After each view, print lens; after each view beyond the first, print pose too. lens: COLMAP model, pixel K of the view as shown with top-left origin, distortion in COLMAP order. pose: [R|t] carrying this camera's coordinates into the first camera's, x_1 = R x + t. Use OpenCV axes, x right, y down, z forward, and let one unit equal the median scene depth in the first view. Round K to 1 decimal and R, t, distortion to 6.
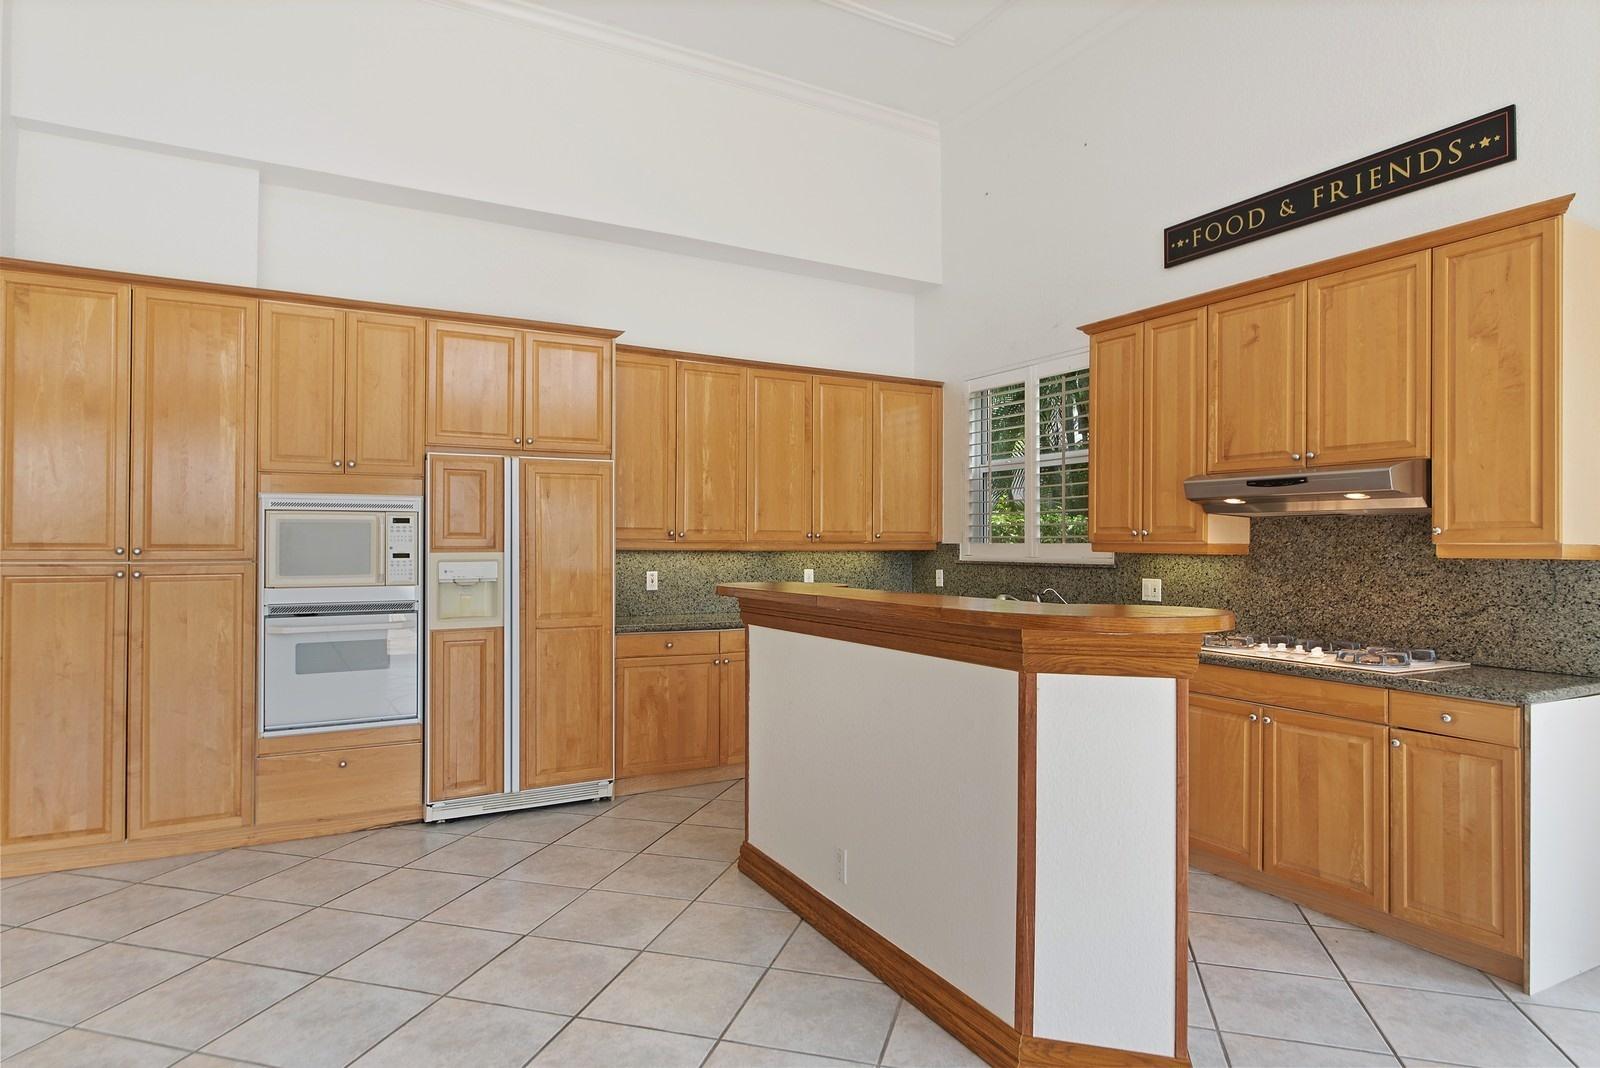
lens RADIAL K [[880.7, 0, 821.3], [0, 880.7, 532.8], [0, 0, 1]] dist [0.002594, -0.000534]
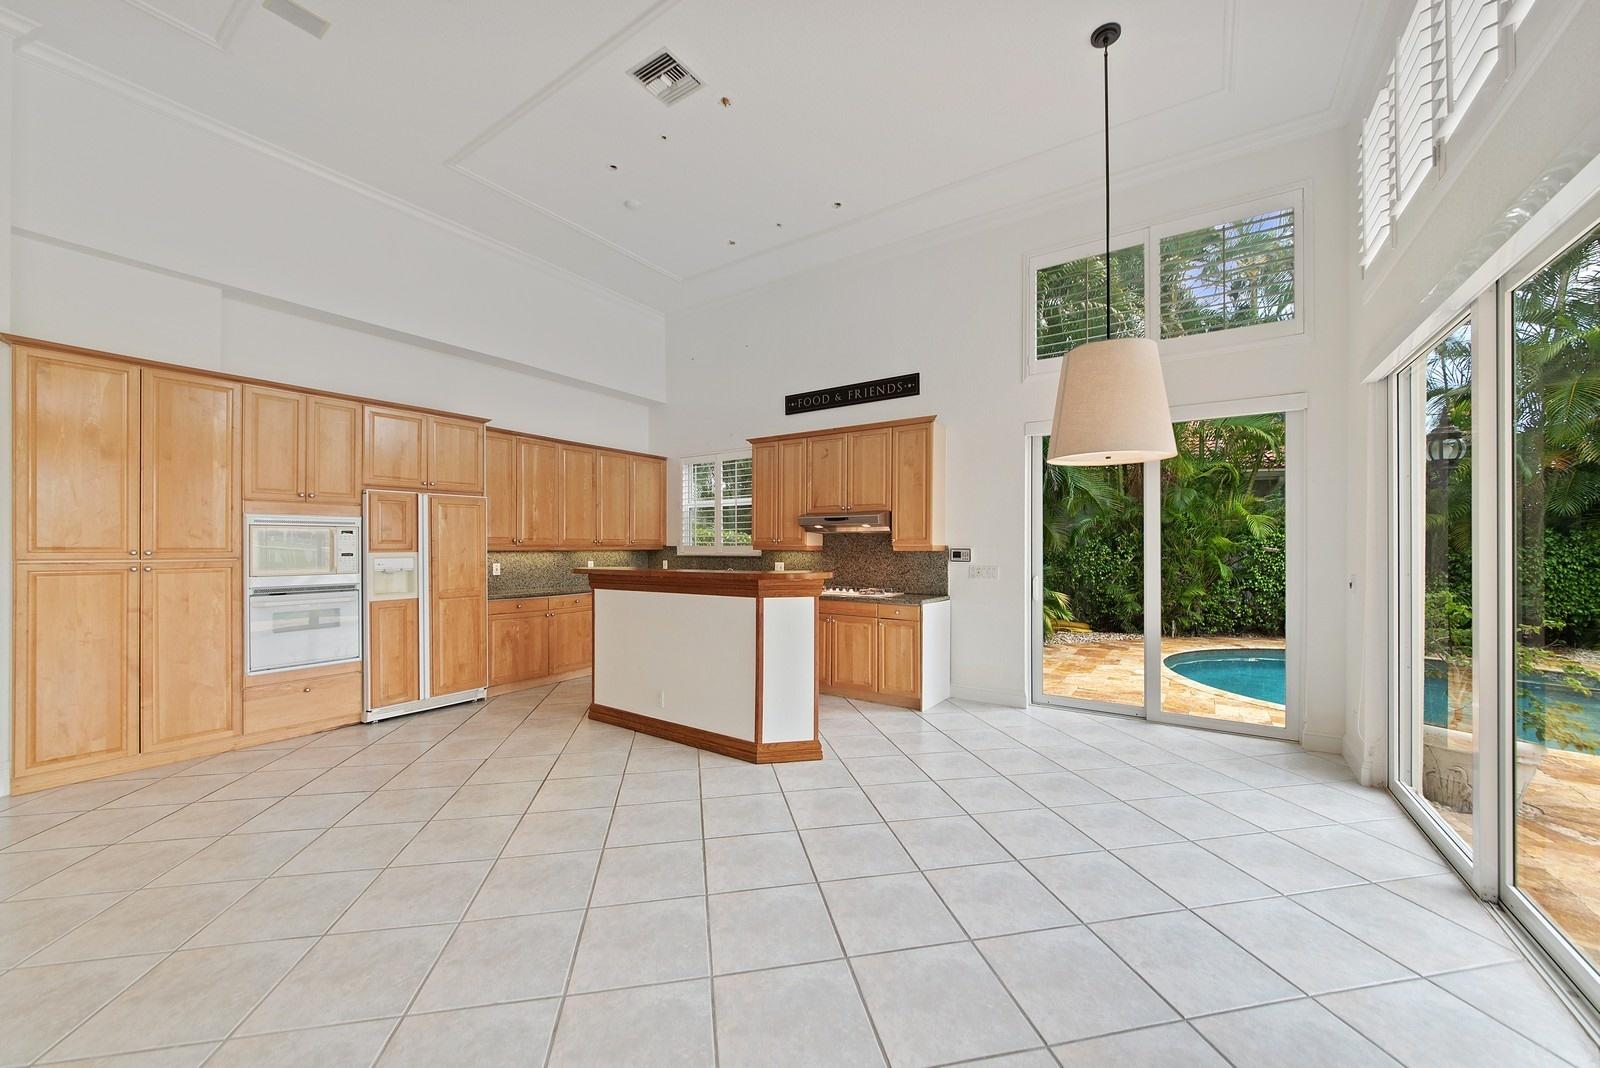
lens RADIAL K [[565.3, 0, 800.3], [0, 565.3, 542.9], [0, 0, 1]] dist [-0.000927, -0.000113]
pose [[0.896157, -0.000528, 0.443738, -0.203942], [-0.002331, 0.999980, 0.005897, -0.002603], [-0.443732, -0.006319, 0.896137, -0.260465]]
